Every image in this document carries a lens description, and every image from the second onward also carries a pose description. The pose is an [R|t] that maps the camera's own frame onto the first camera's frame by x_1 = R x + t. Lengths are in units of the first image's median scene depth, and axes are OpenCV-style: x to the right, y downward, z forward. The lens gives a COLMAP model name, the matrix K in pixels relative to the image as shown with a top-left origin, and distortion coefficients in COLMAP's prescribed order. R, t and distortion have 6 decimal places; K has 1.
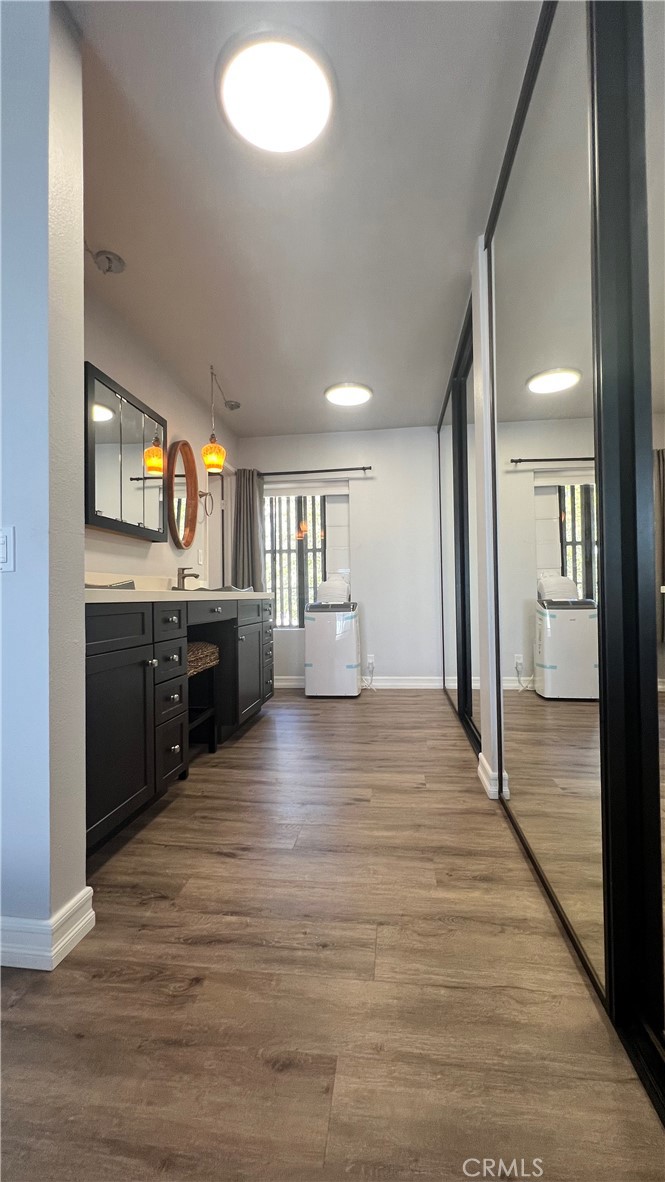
lens RADIAL K [[468.3, 0, 334.5], [0, 468.3, 591.0], [0, 0, 1]] dist [0.003275, -0.000137]
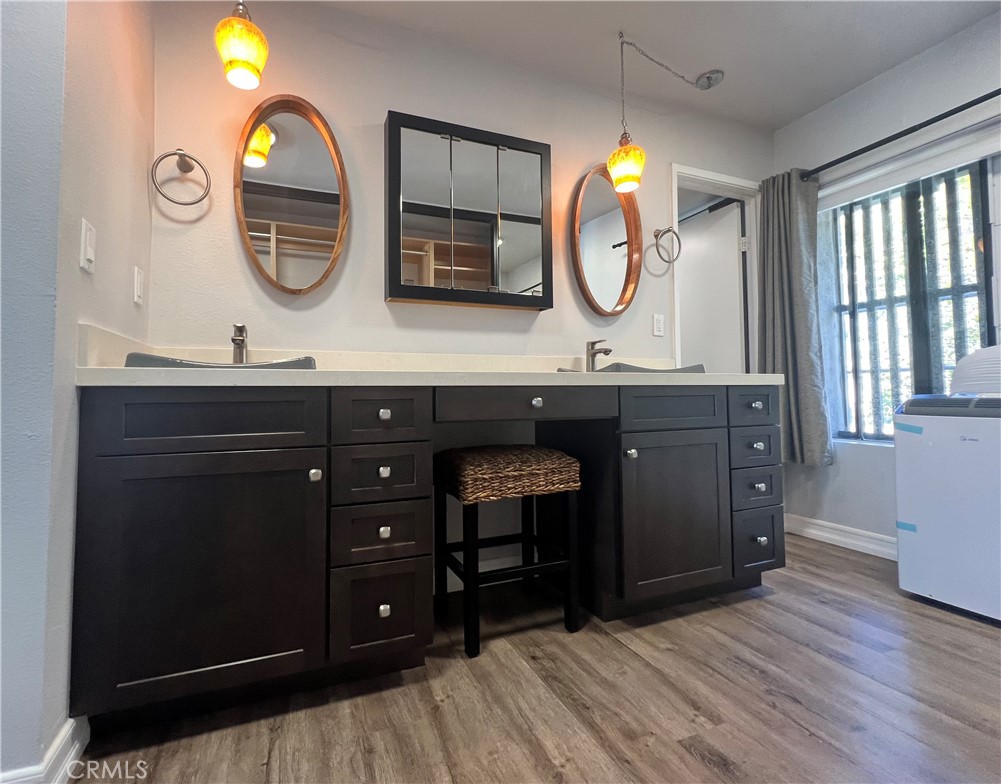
lens RADIAL K [[443.3, 0, 435.1], [0, 443.3, 374.6], [0, 0, 1]] dist [-0.001885, 0.000622]
pose [[0.468211, -0.022363, -0.883334, 0.174831], [0.008739, 0.999748, -0.020678, 0.014248], [0.883573, 0.001962, 0.468289, 0.537837]]
